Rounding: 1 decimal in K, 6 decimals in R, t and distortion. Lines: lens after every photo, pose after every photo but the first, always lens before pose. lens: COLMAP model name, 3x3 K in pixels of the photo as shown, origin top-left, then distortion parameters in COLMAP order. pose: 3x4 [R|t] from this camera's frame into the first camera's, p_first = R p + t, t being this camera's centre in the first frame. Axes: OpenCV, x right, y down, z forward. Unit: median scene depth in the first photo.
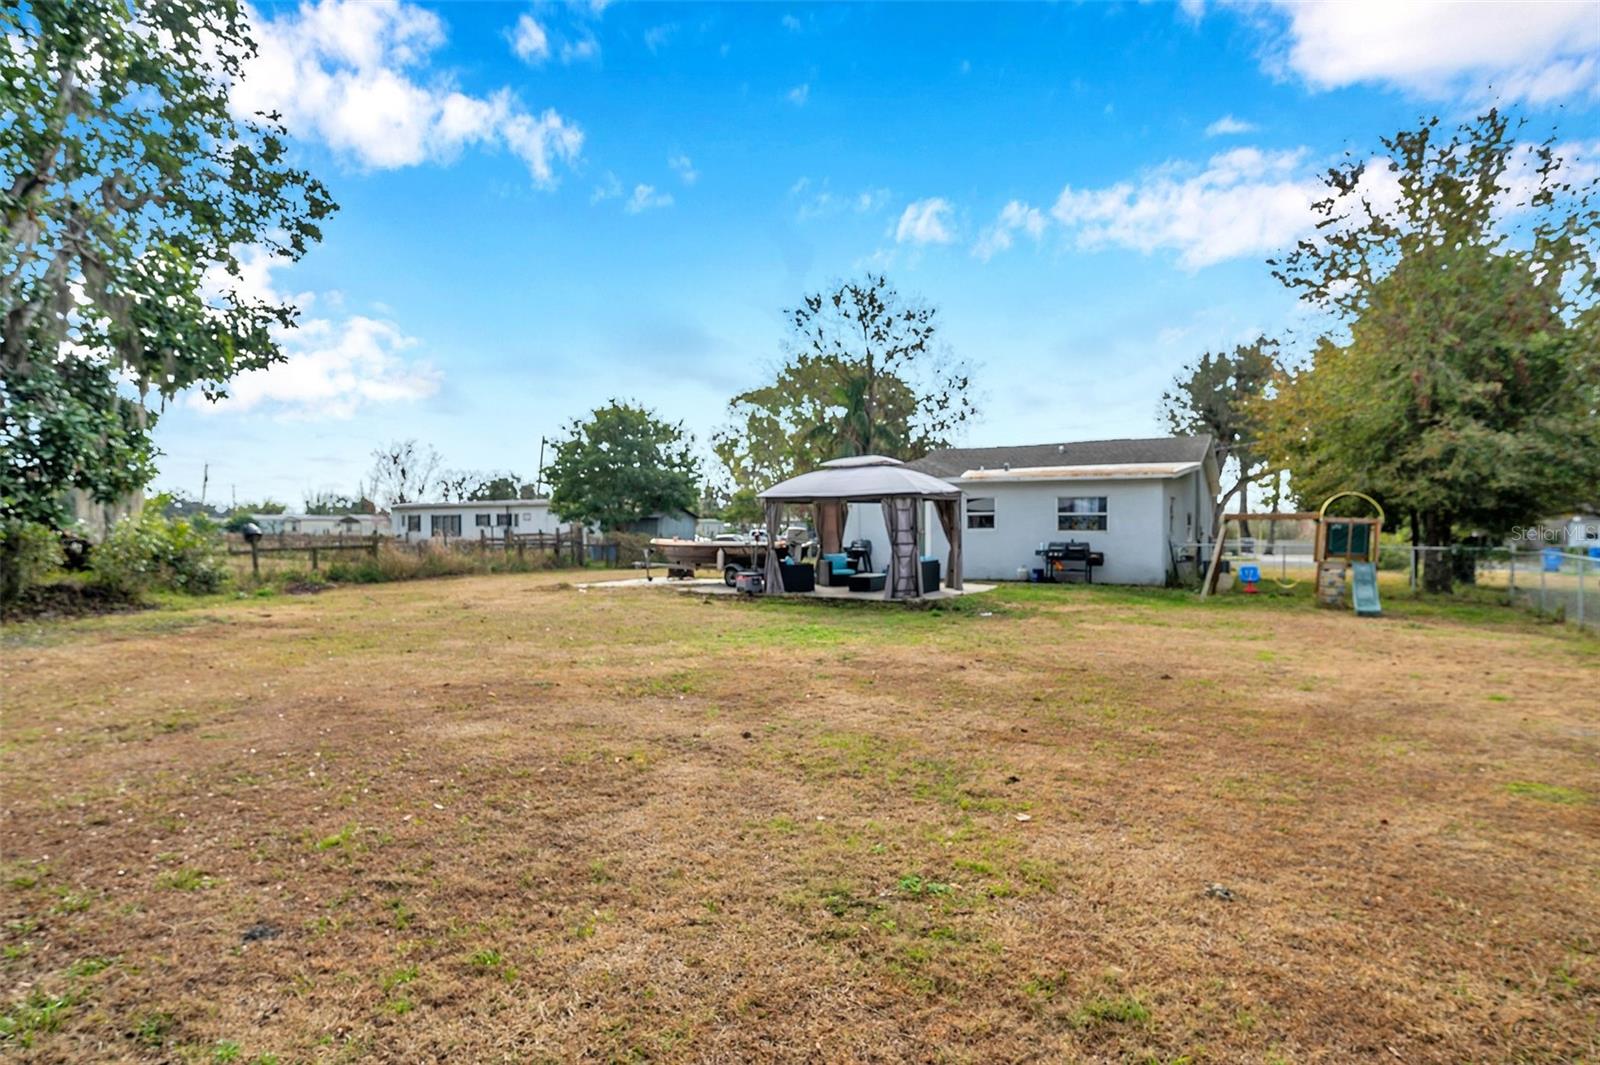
lens RADIAL K [[850.3, 0, 800.0], [0, 850.3, 532.5], [0, 0, 1]] dist [-0.001505, -0.000401]
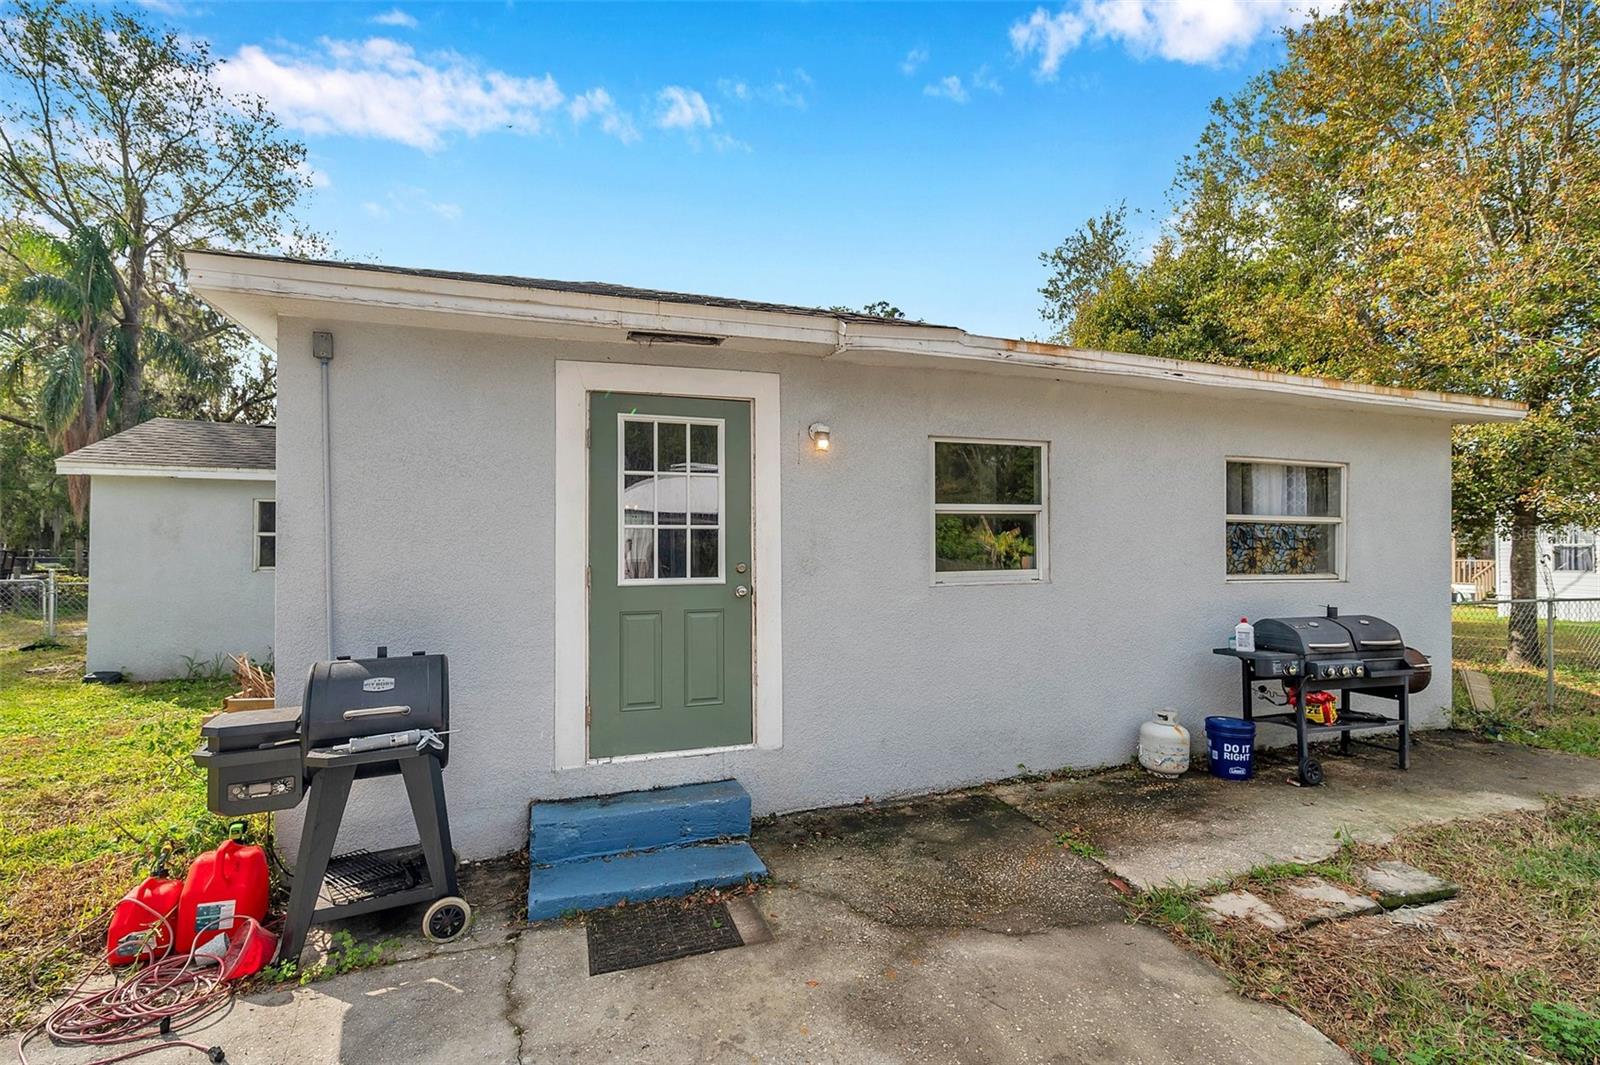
lens RADIAL K [[718.8, 0, 803.8], [0, 718.8, 530.8], [0, 0, 1]] dist [-0.002033, -0.000363]
pose [[0.635625, 0.014365, 0.771864, 0.023295], [0.000375, 0.999821, -0.018916, -0.012424], [-0.771998, 0.012313, 0.635506, 0.957871]]
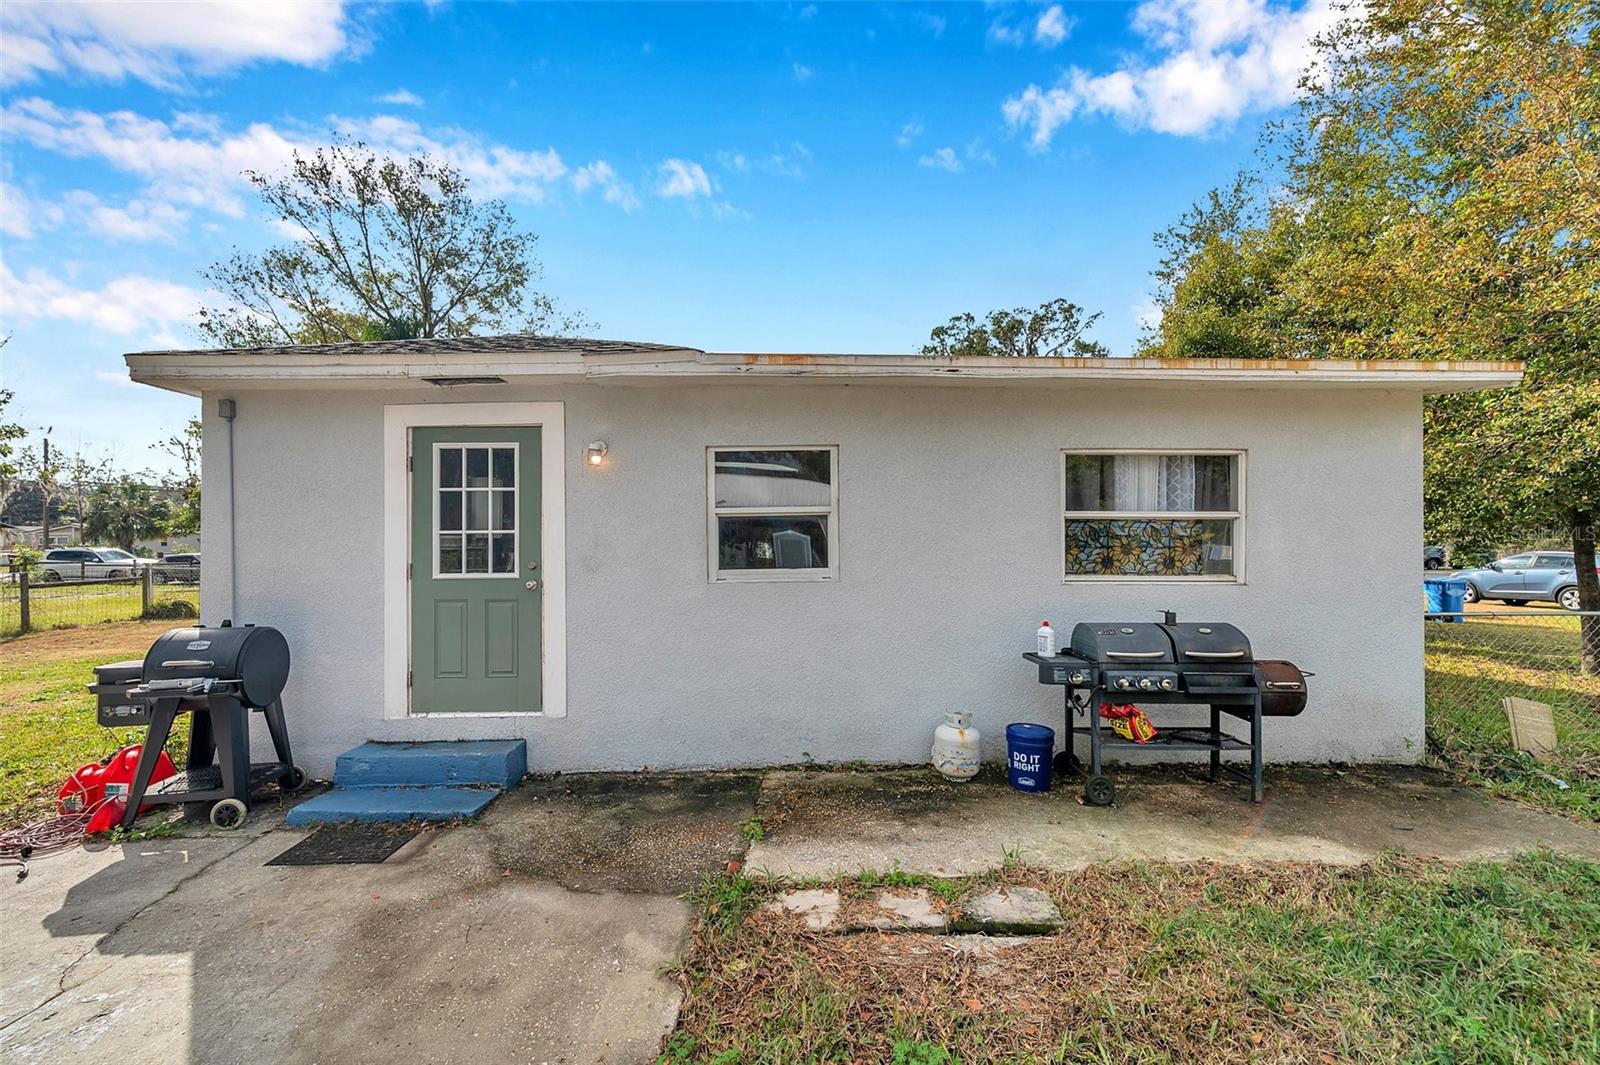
lens RADIAL K [[661.9, 0, 800.0], [0, 661.9, 532.5], [0, 0, 1]] dist [-0.001159, -0.000215]
pose [[0.845437, 0.002812, 0.534068, 0.118373], [0.005542, 0.999886, -0.014037, -0.013258], [-0.534046, 0.014827, 0.845325, 0.868041]]
